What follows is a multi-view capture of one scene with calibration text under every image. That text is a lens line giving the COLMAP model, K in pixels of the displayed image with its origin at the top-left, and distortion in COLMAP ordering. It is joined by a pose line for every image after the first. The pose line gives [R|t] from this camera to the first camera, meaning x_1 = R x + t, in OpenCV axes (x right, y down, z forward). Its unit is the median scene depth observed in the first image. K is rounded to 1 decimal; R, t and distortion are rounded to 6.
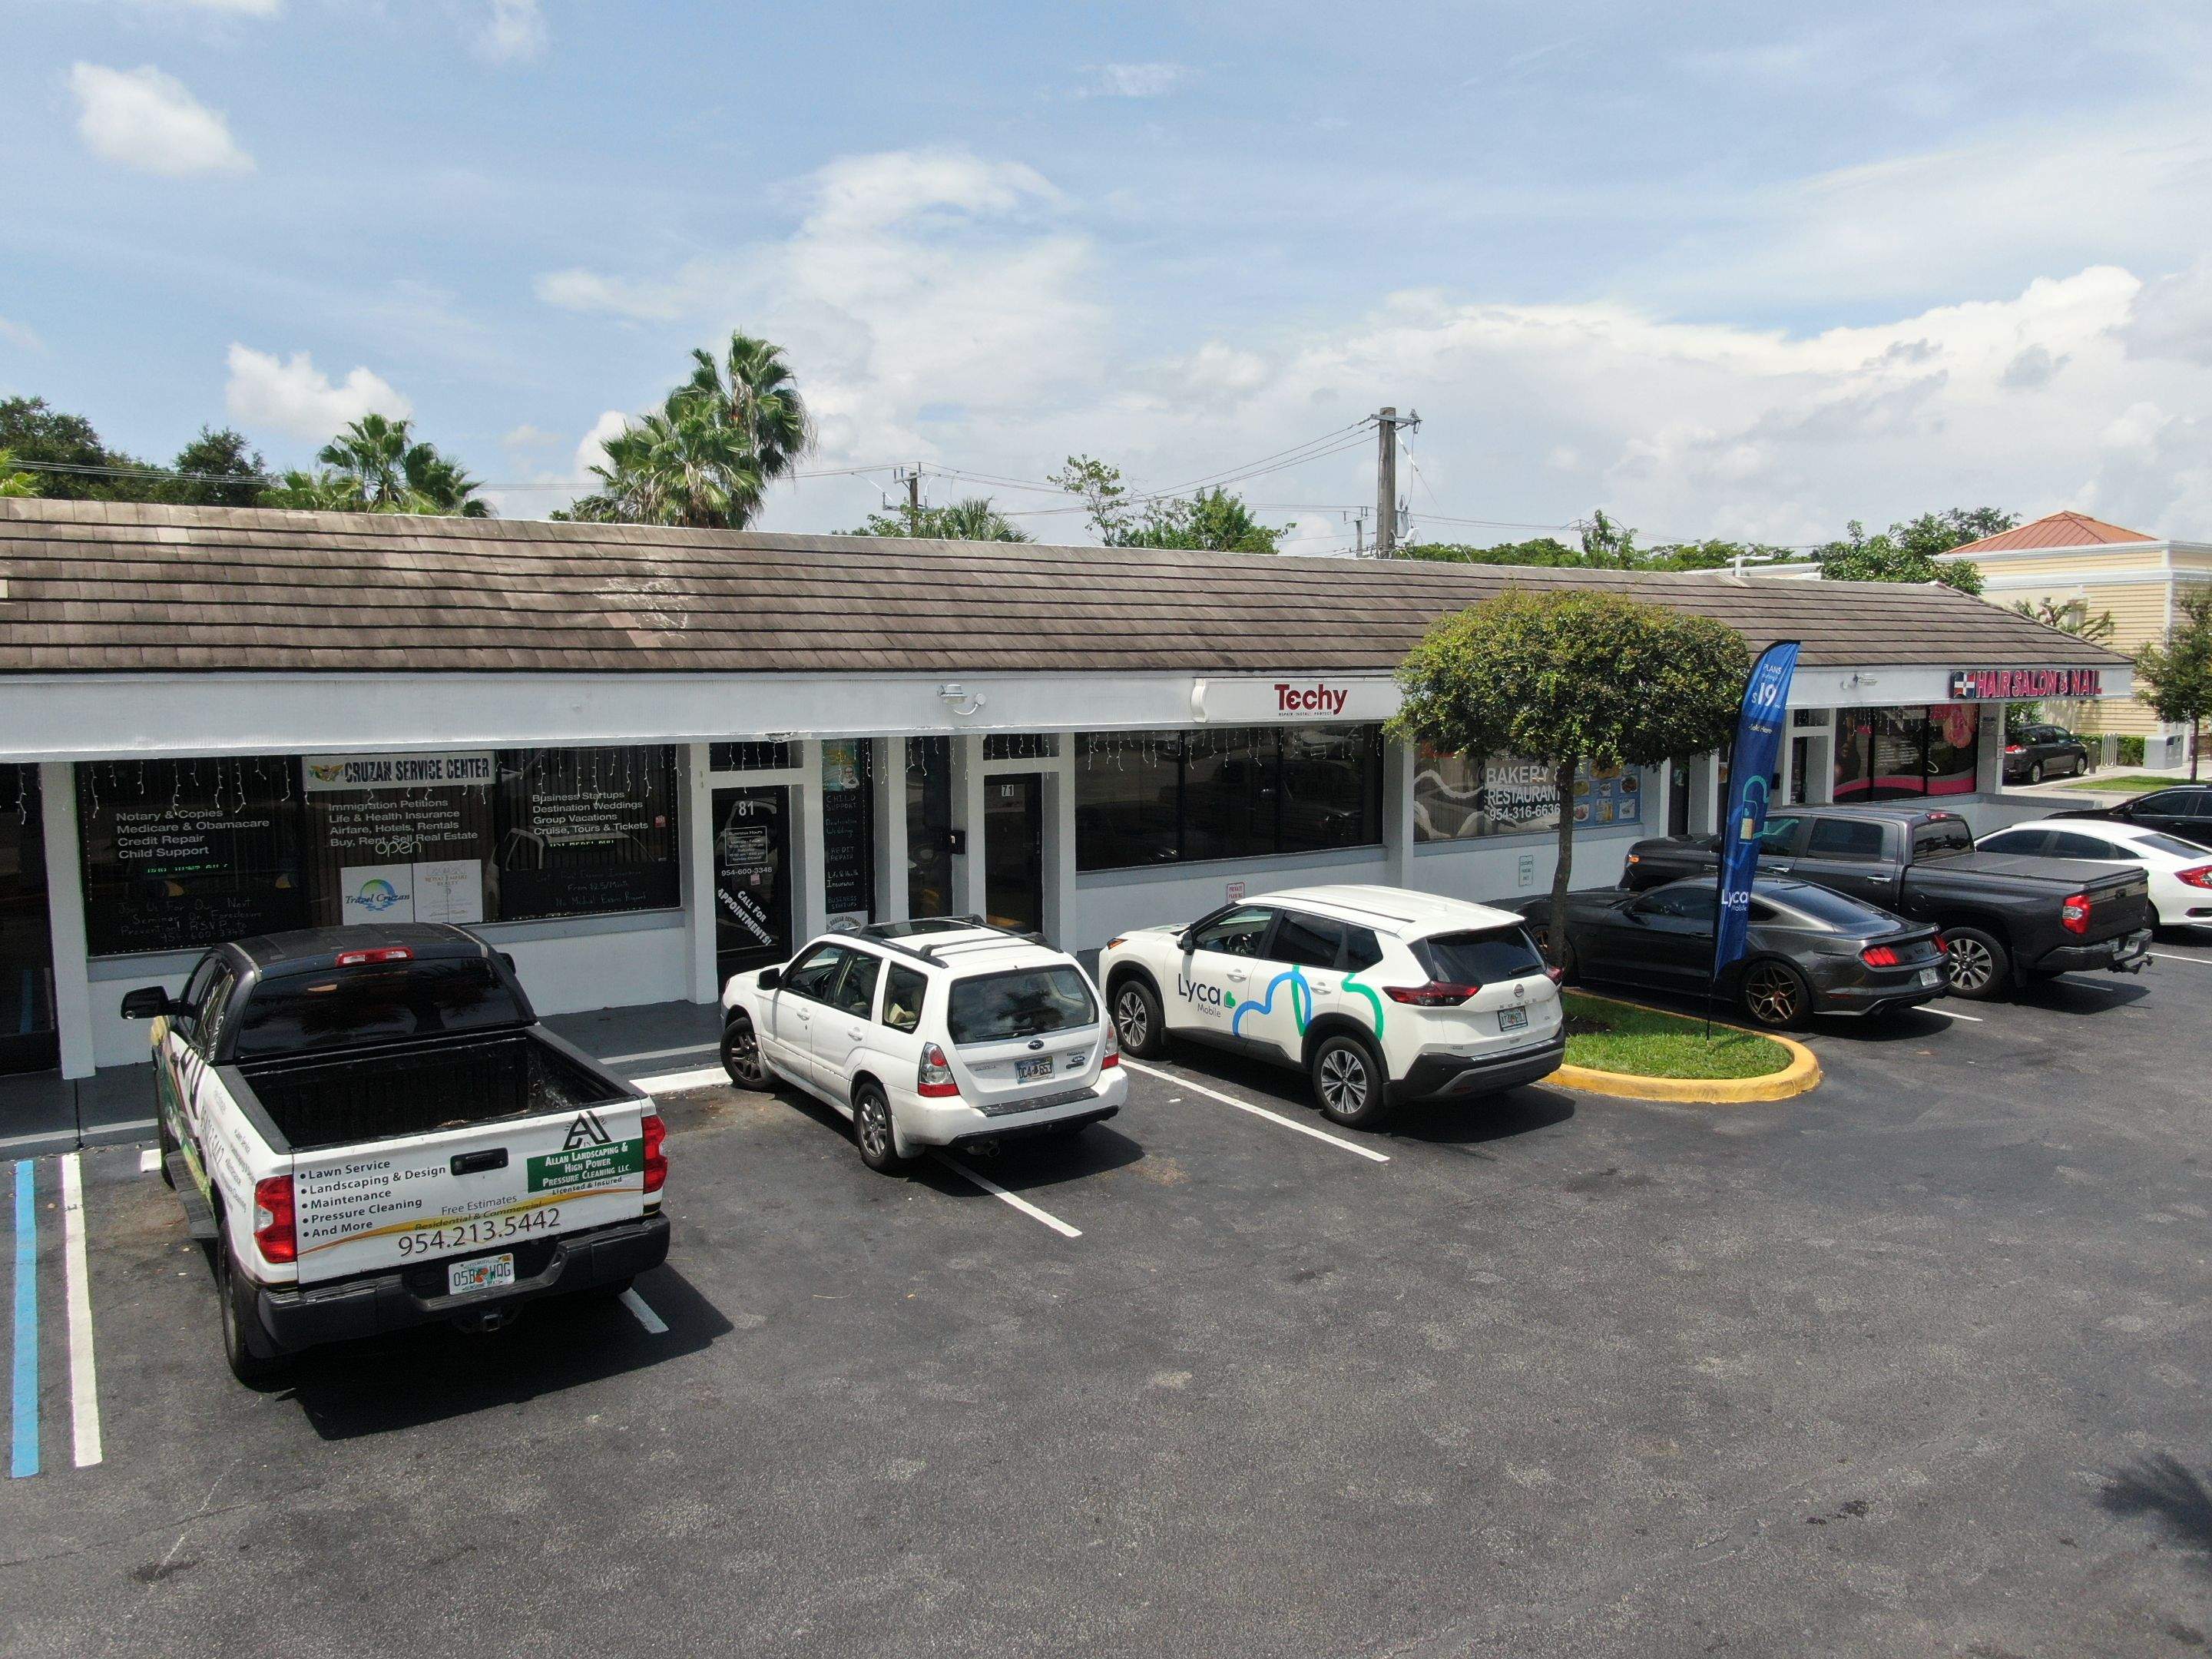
lens RADIAL K [[1588.1, 0, 1105.7], [0, 1588.1, 830.2], [0, 0, 1]] dist [-0.006786, 0.000061]
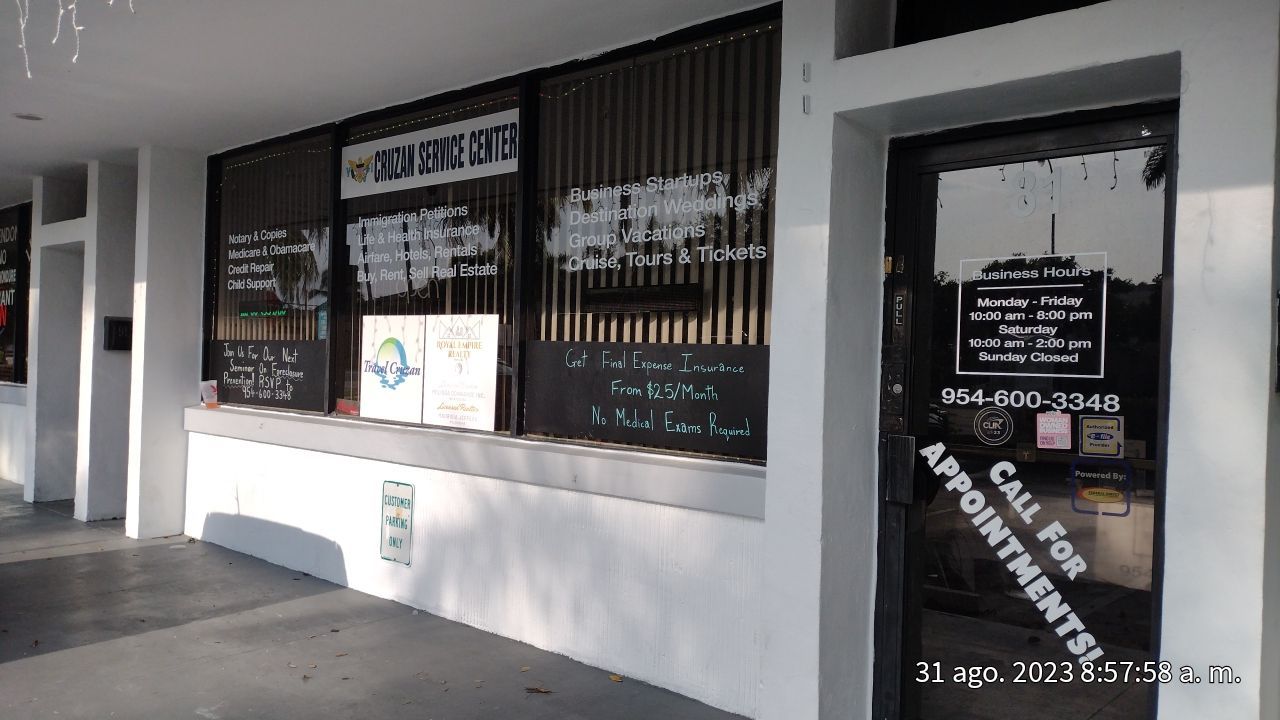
lens RADIAL K [[931.6, 0, 642.1], [0, 931.6, 364.8], [0, 0, 1]] dist [0.068941, -0.012731]
pose [[0.281521, 0.018970, -0.959368, -0.083023], [-0.123638, 0.992187, -0.016662, 0.035898], [0.951556, 0.123305, 0.281667, 1.004358]]
